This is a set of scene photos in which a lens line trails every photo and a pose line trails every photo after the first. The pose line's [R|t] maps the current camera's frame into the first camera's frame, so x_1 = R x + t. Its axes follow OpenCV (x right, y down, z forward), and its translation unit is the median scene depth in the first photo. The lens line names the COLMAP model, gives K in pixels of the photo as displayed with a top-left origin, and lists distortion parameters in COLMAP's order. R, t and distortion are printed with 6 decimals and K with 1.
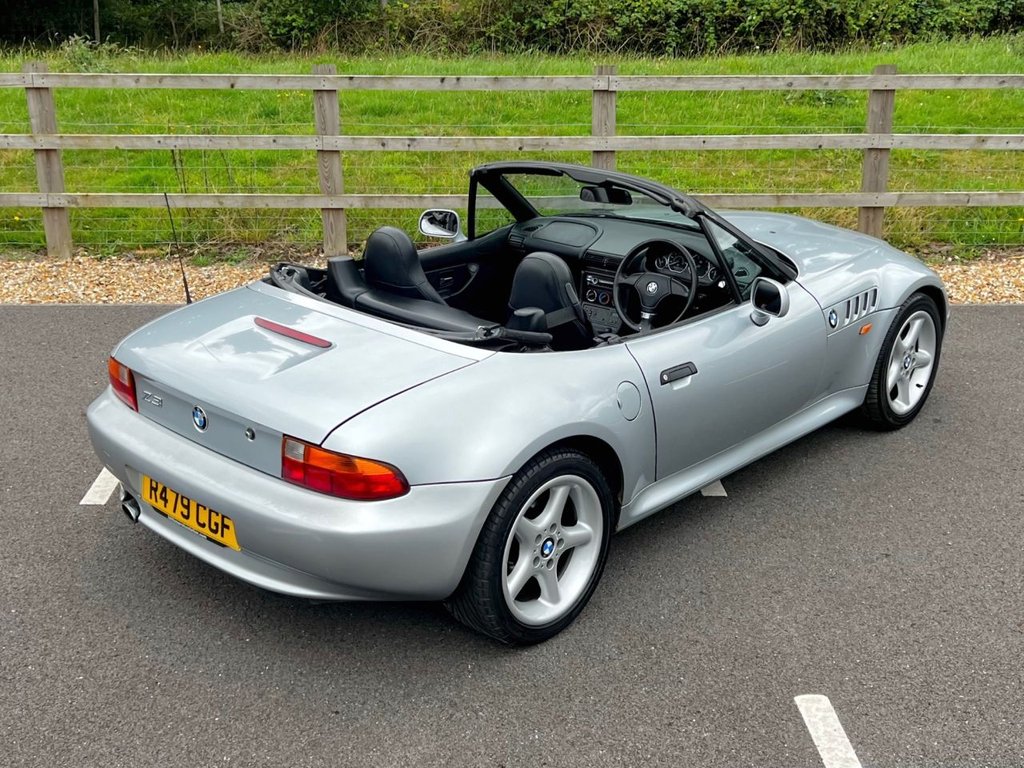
lens RADIAL K [[1209.2, 0, 509.8], [0, 1209.2, 351.2], [0, 0, 1]] dist [0.135993, -0.307518]
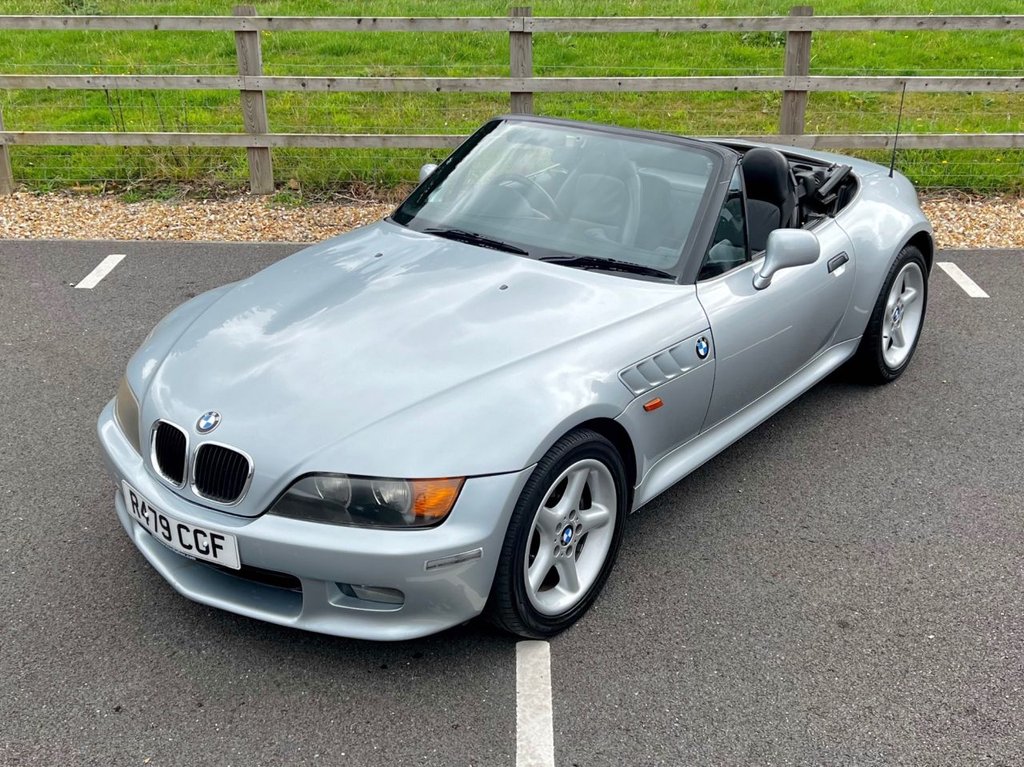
lens RADIAL K [[1160.4, 0, 498.9], [0, 1160.4, 333.1], [0, 0, 1]] dist [0.122274, -0.273058]
pose [[0.998079, 0.014978, -0.060116, 0.122709], [-0.012232, 0.998877, 0.045781, -0.008479], [0.060734, -0.044958, 0.997141, 0.018731]]
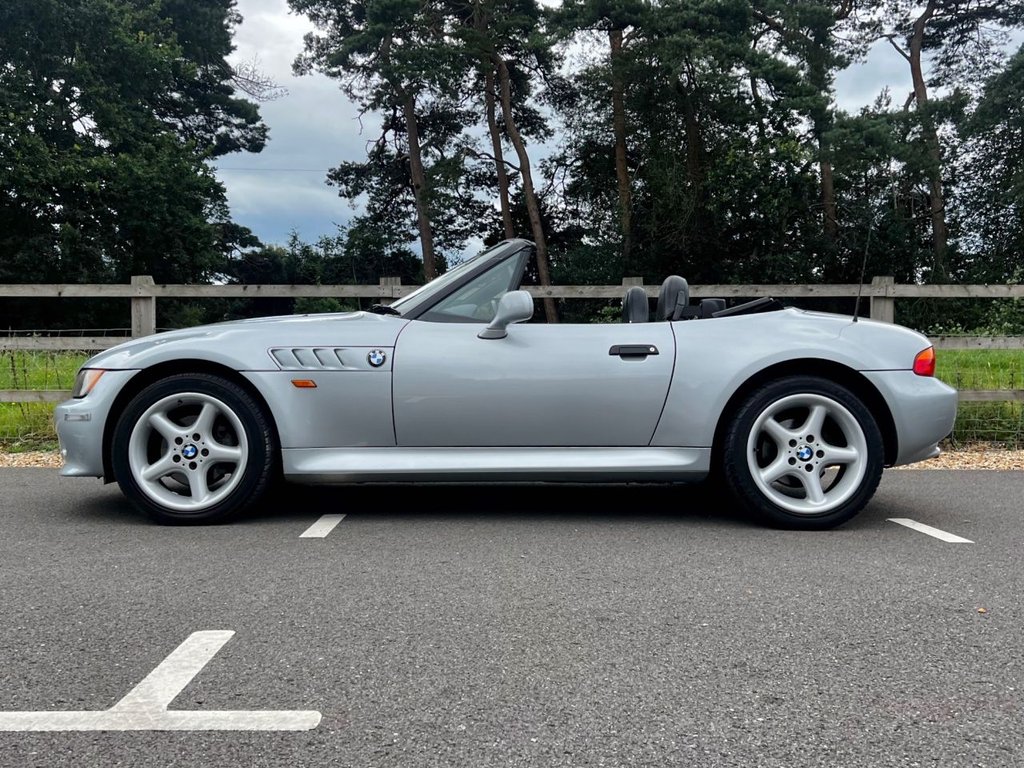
lens RADIAL K [[988.5, 0, 502.5], [0, 988.5, 367.5], [0, 0, 1]] dist [0.082445, -0.134969]
pose [[0.999738, -0.007736, -0.021537, 0.204684], [0.000343, 0.946089, -0.323905, 0.149626], [0.022881, 0.323813, 0.945844, 0.142569]]
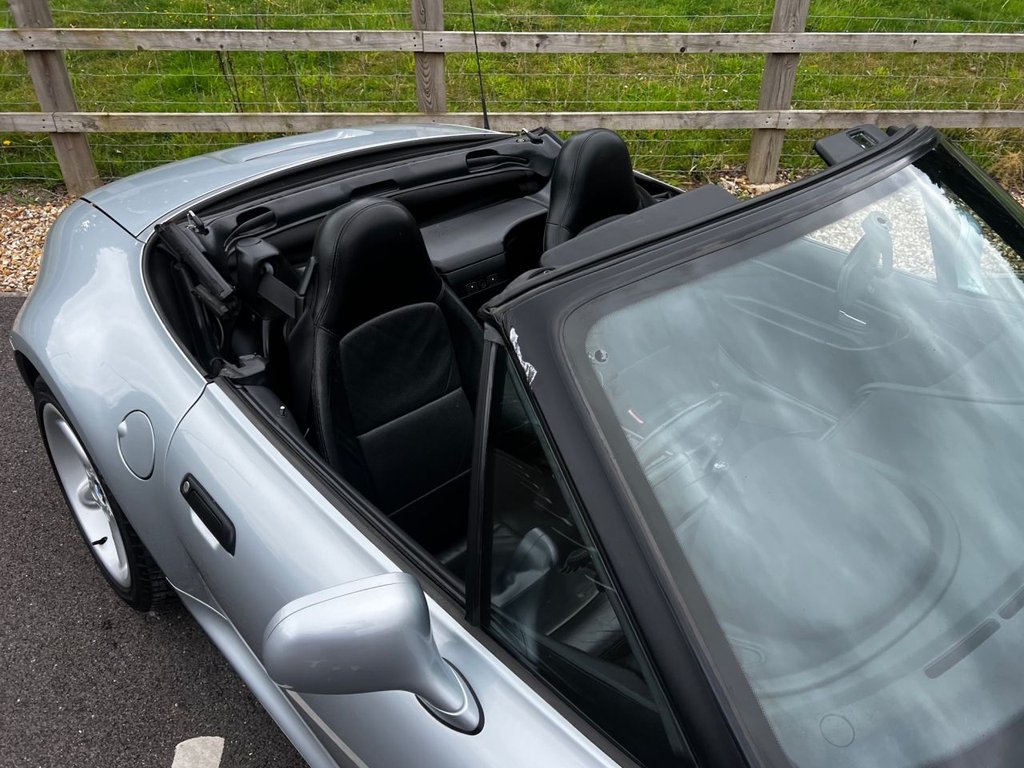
lens RADIAL K [[799.5, 0, 515.8], [0, 799.5, 385.3], [0, 0, 1]] dist [0.040106, -0.044349]
pose [[0.998010, -0.018772, 0.060193, -0.130913], [0.001997, 0.963584, 0.267397, -0.100735], [-0.063021, -0.266744, 0.961705, 0.471745]]
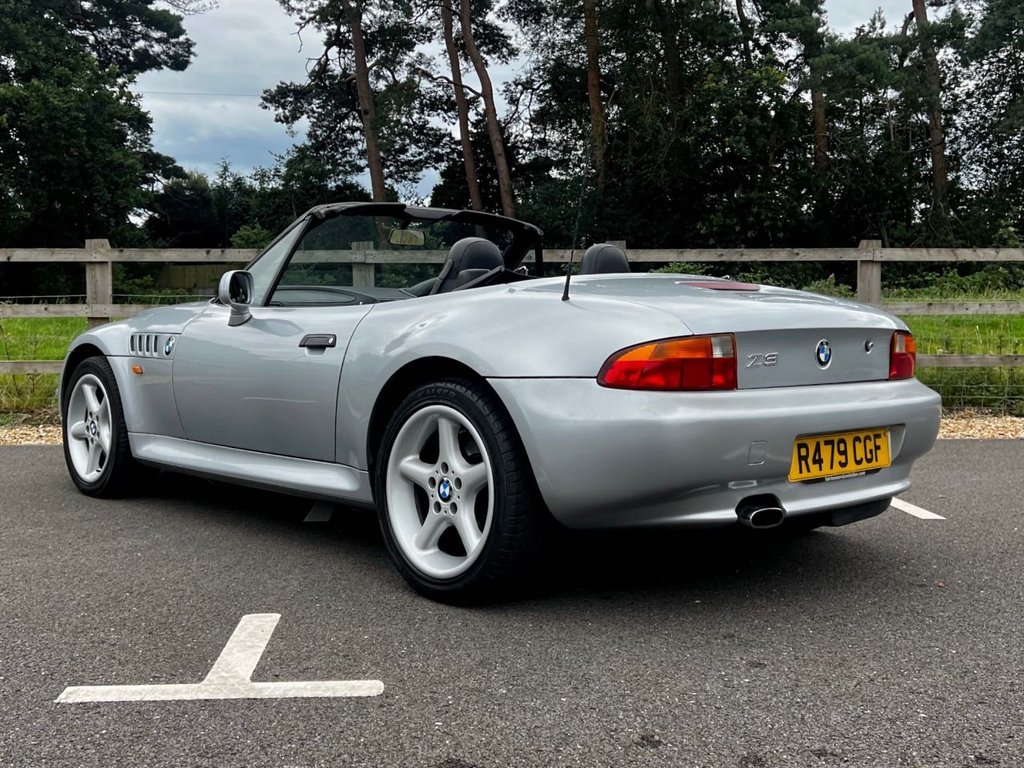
lens RADIAL K [[1118.1, 0, 513.6], [0, 1118.1, 337.7], [0, 0, 1]] dist [0.106332, -0.247917]
pose [[0.999531, -0.011213, 0.028483, 0.185482], [0.019246, 0.953782, -0.299884, 0.153884], [-0.023804, 0.300291, 0.953550, 0.059686]]
